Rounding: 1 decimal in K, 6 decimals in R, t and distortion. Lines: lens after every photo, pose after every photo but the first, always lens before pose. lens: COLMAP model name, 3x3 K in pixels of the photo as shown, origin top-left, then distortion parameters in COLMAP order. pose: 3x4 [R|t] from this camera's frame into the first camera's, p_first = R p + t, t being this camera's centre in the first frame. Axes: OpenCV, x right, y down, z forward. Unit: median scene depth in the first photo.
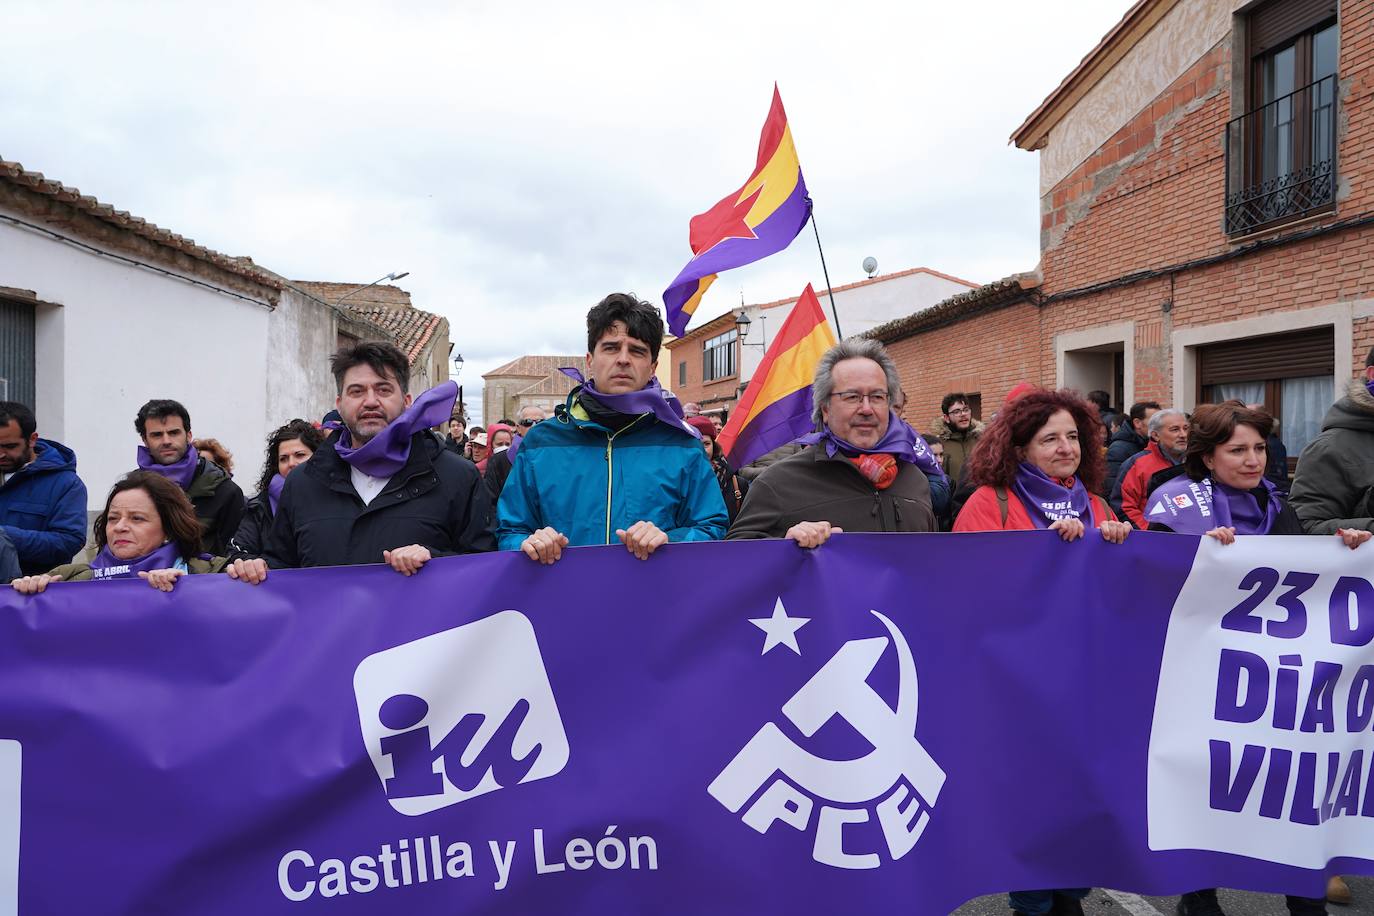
lens RADIAL K [[1086.4, 0, 678.4], [0, 1086.4, 467.0], [0, 0, 1]] dist [0.008551, 0.005319]
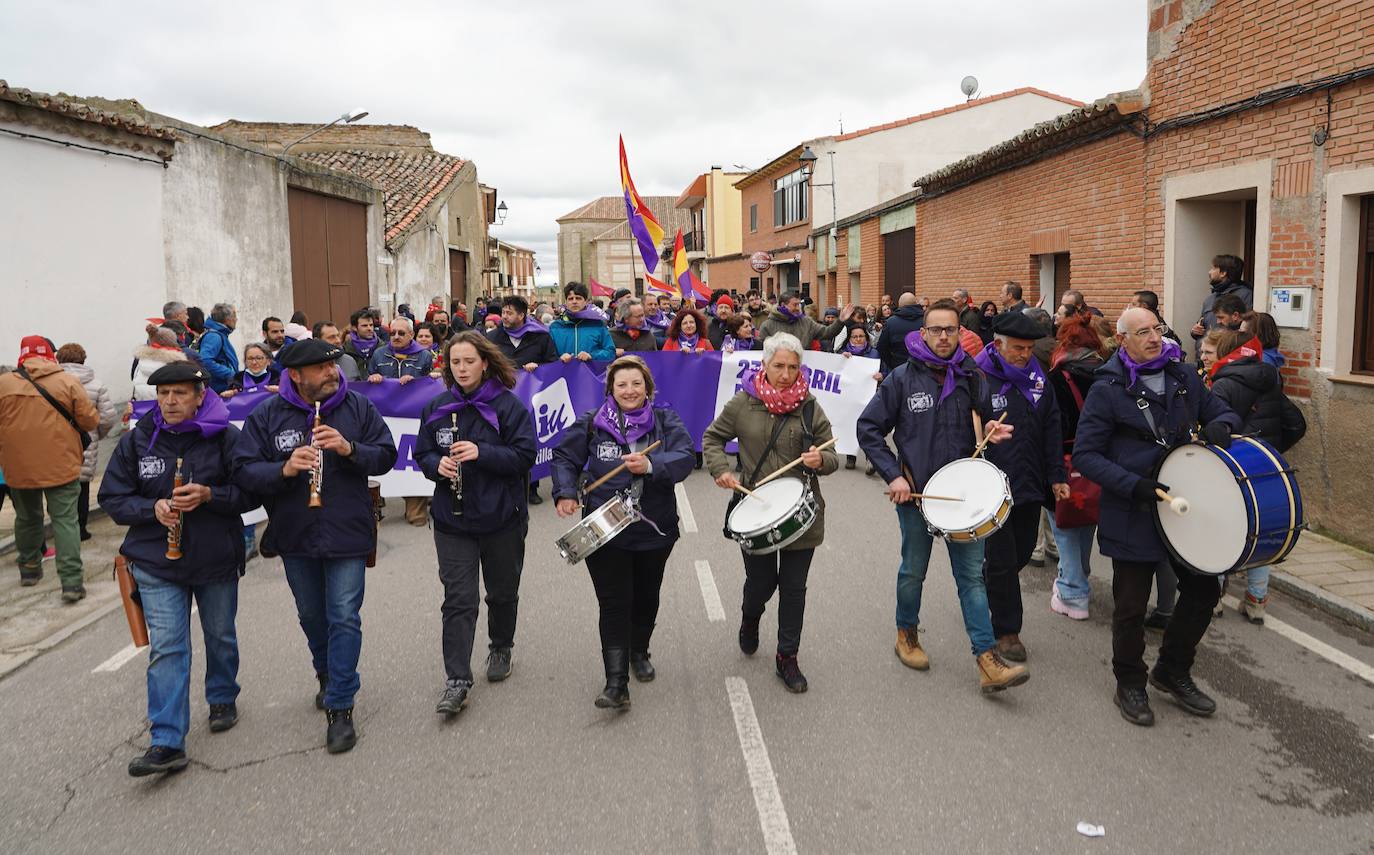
lens RADIAL K [[1165.2, 0, 687.0], [0, 1165.2, 427.5], [0, 0, 1]] dist [-0.004444, 0.000611]
pose [[0.997089, -0.006804, -0.075946, 0.076713], [0.014079, 0.995313, 0.095677, -0.030257], [0.074939, -0.096468, 0.992511, 0.163323]]
